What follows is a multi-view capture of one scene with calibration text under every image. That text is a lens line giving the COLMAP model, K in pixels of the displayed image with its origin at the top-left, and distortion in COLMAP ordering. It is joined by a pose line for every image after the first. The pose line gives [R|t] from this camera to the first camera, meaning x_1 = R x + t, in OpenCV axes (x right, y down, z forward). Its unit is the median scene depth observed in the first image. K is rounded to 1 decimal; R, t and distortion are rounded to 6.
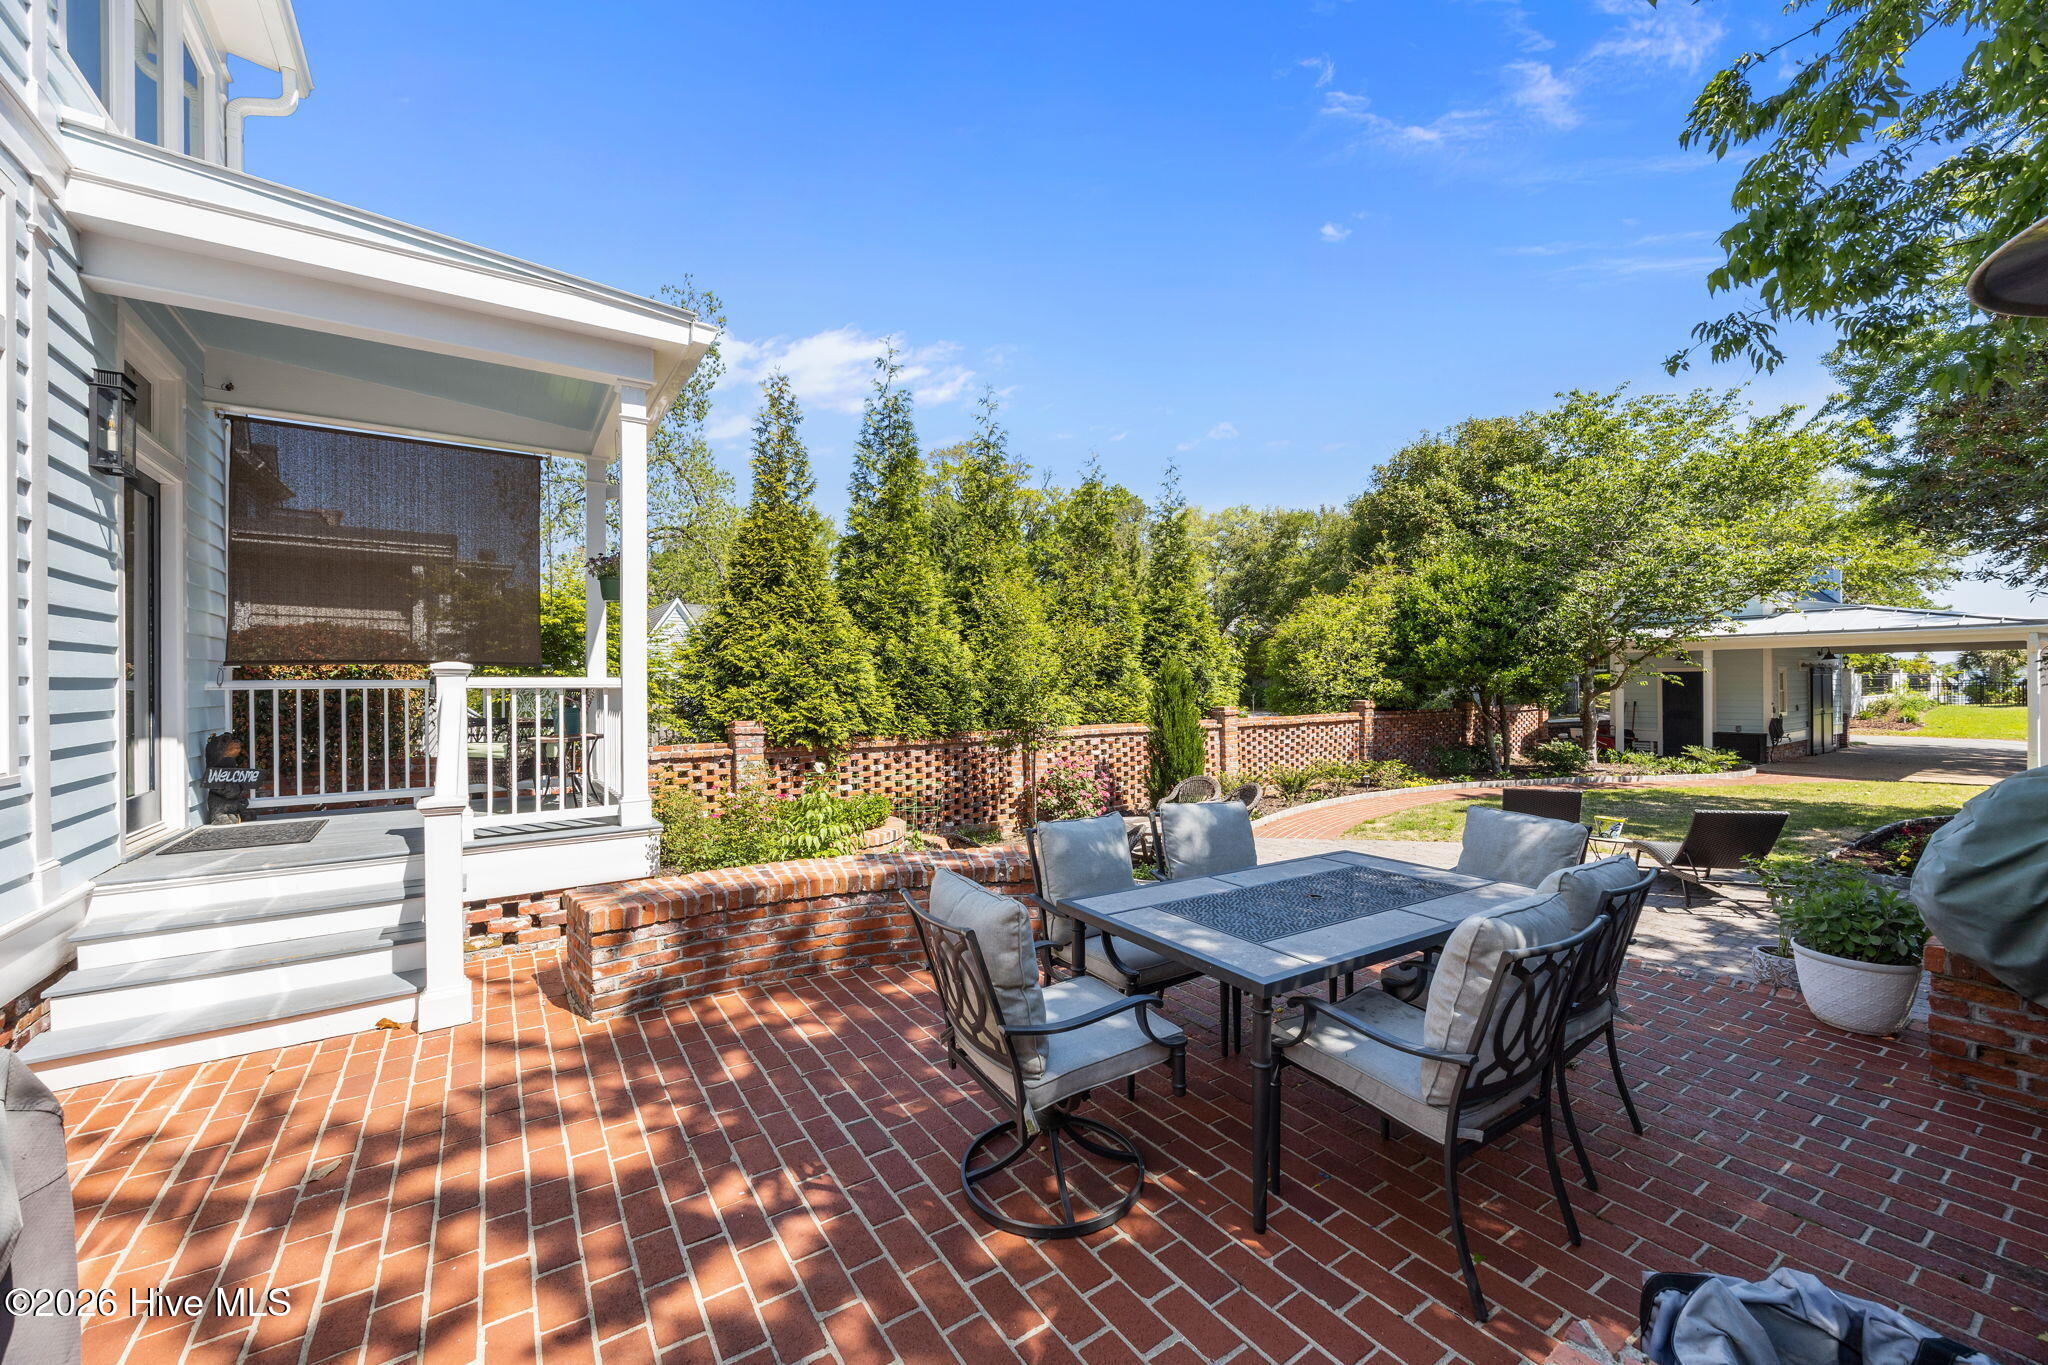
lens RADIAL K [[790.6, 0, 1024.0], [0, 790.6, 682.5], [0, 0, 1]] dist [0.002160, 0.000141]
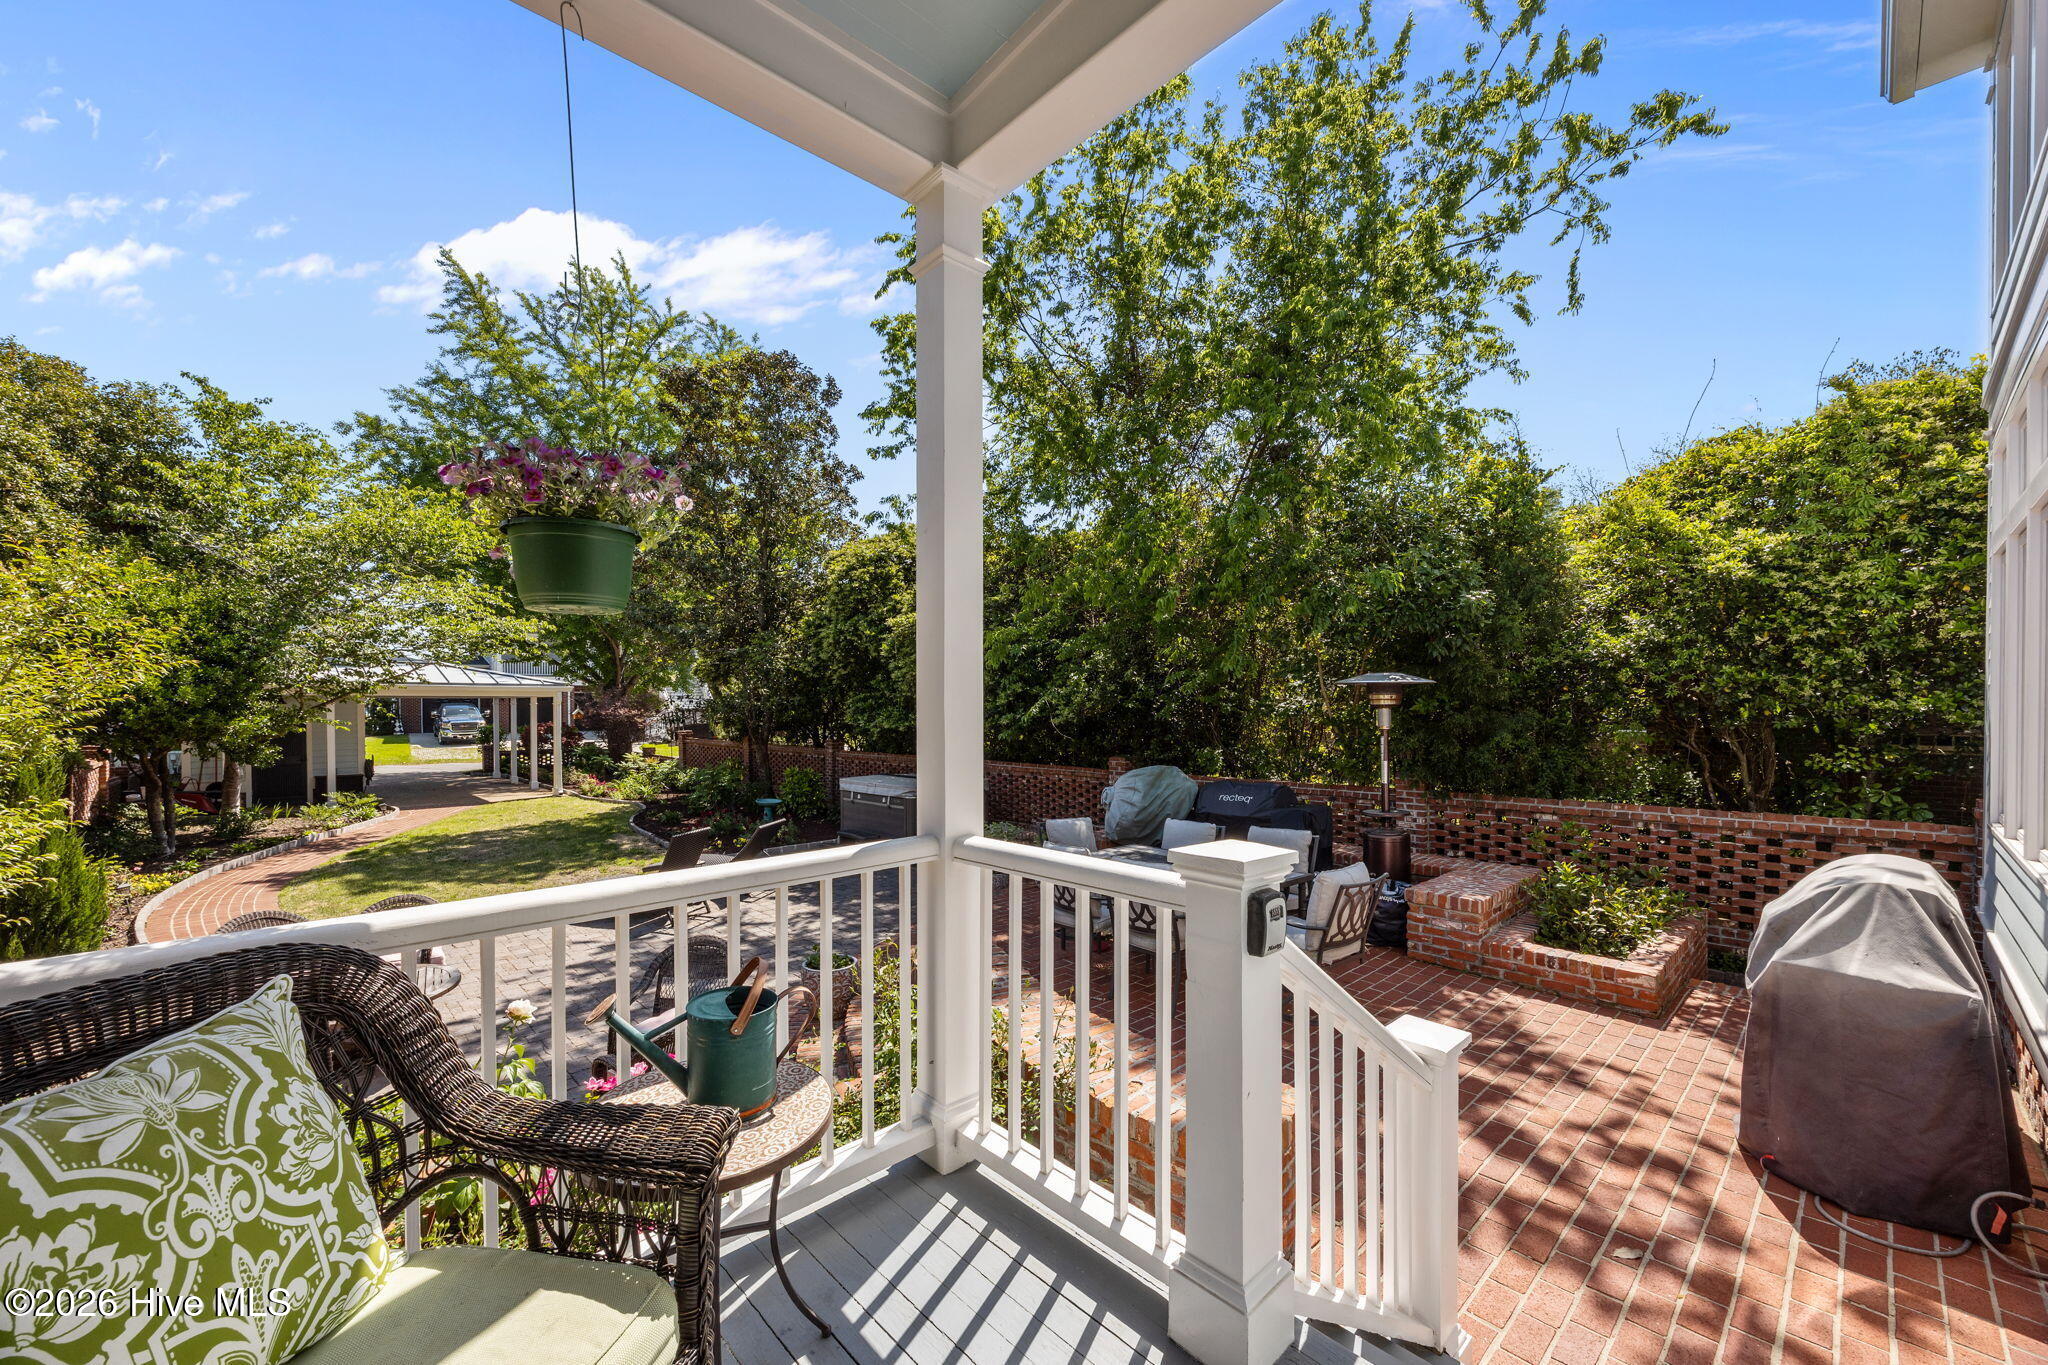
lens RADIAL K [[814.5, 0, 1024.0], [0, 814.5, 682.5], [0, 0, 1]] dist [0.001514, 0.000065]
pose [[-0.158857, 0.026888, 0.986935, -0.310013], [0.003117, 0.999638, -0.026732, -0.027341], [-0.987297, -0.001171, -0.158884, 0.329155]]
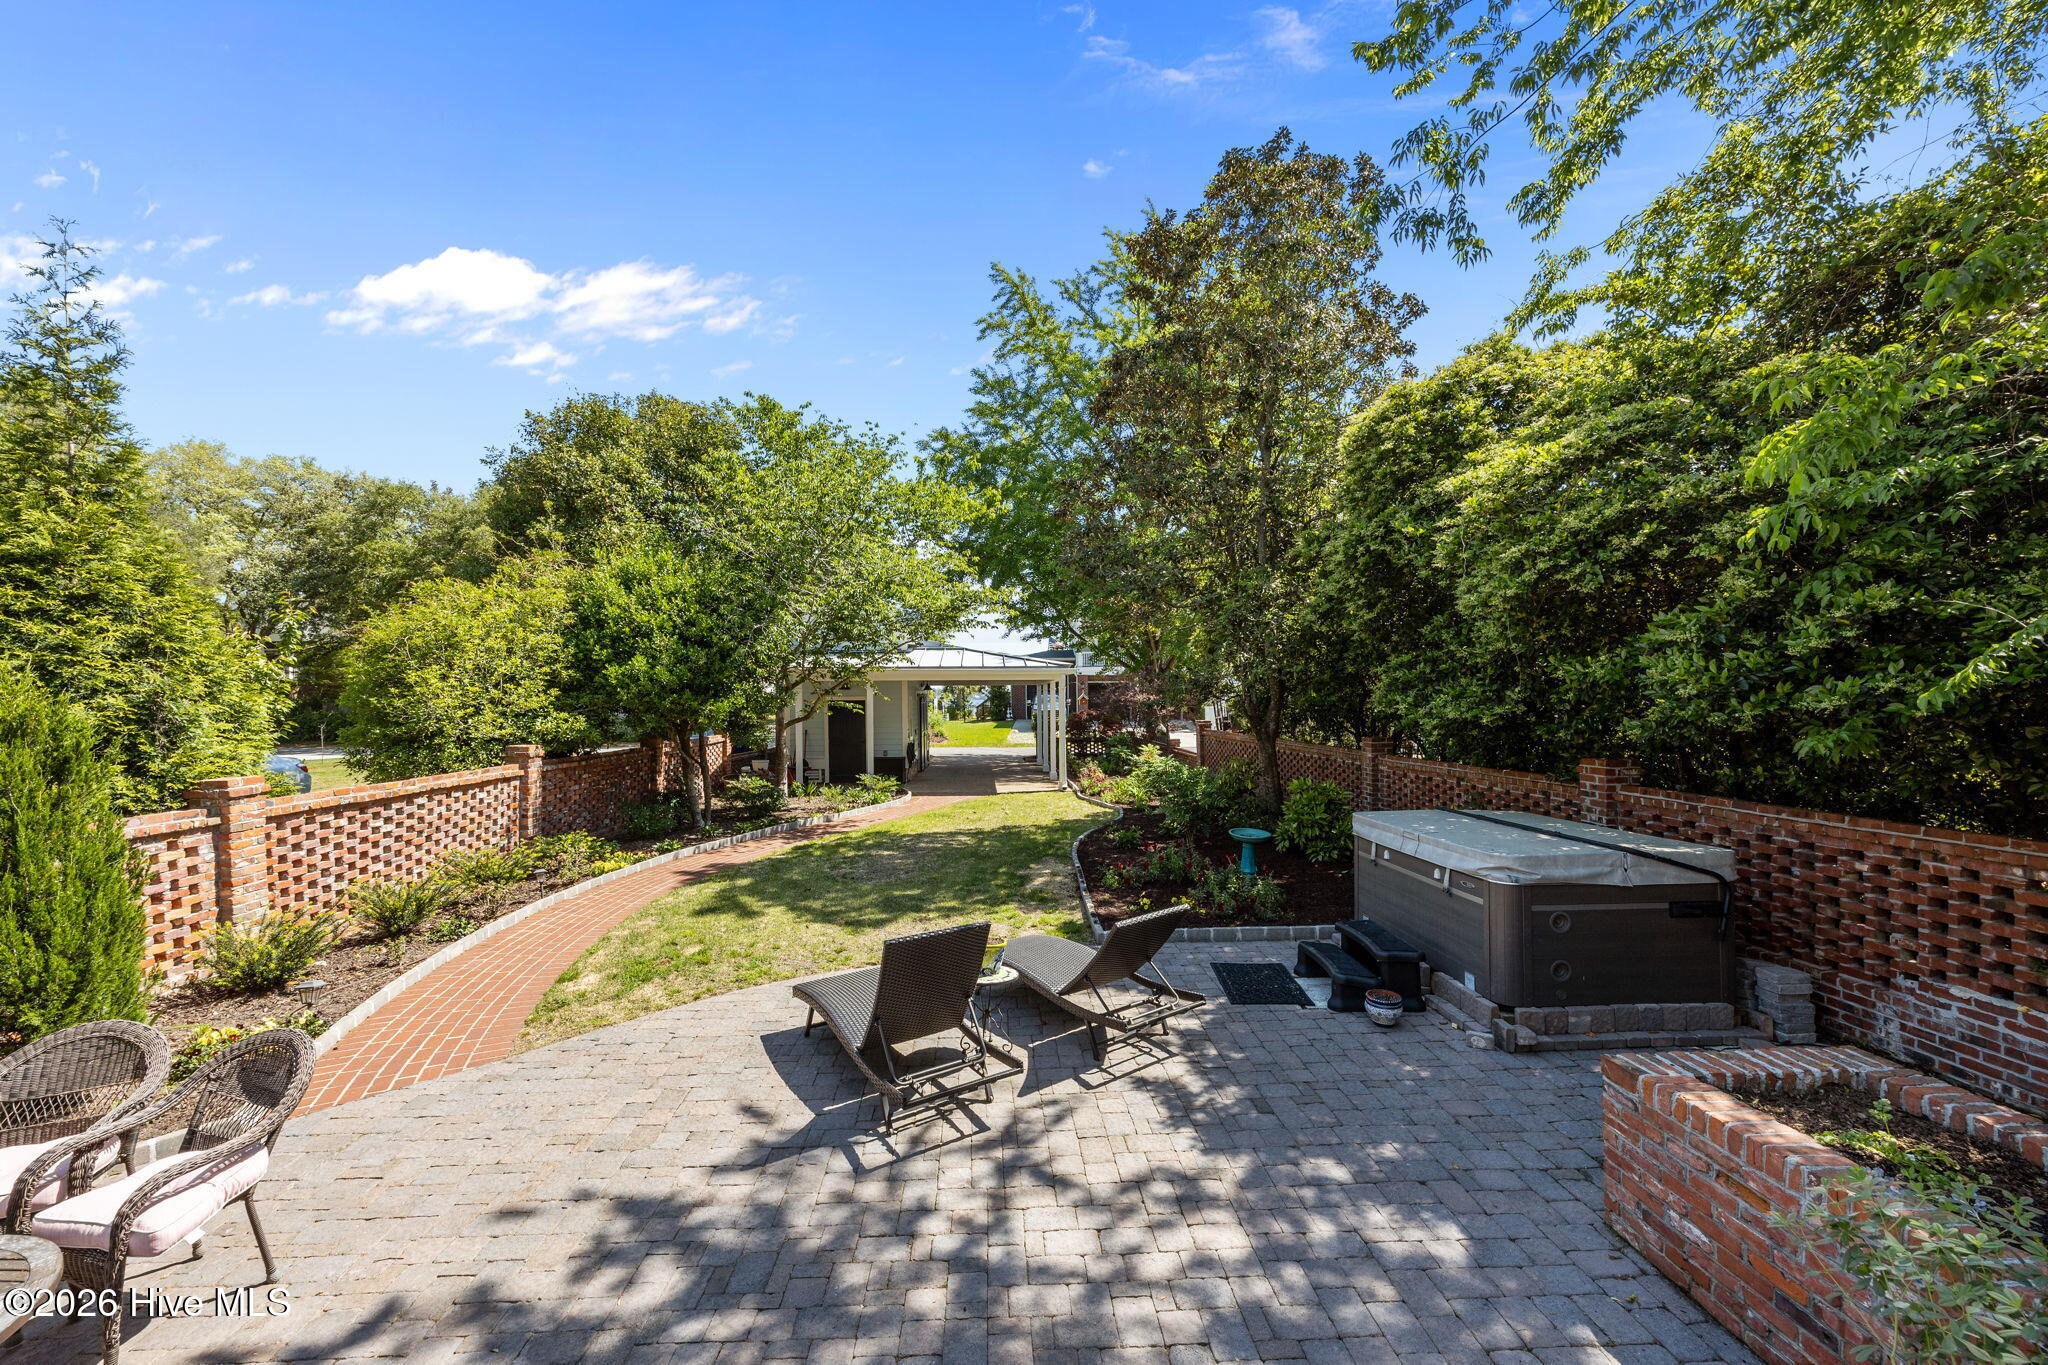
lens RADIAL K [[782.1, 0, 1004.9], [0, 782.1, 708.2], [0, 0, 1]] dist [0.000116, 0.000135]
pose [[0.543259, -0.006921, 0.839536, 0.098379], [0.000351, 0.999968, 0.008017, -0.013445], [-0.839565, -0.004061, 0.543244, 0.308788]]
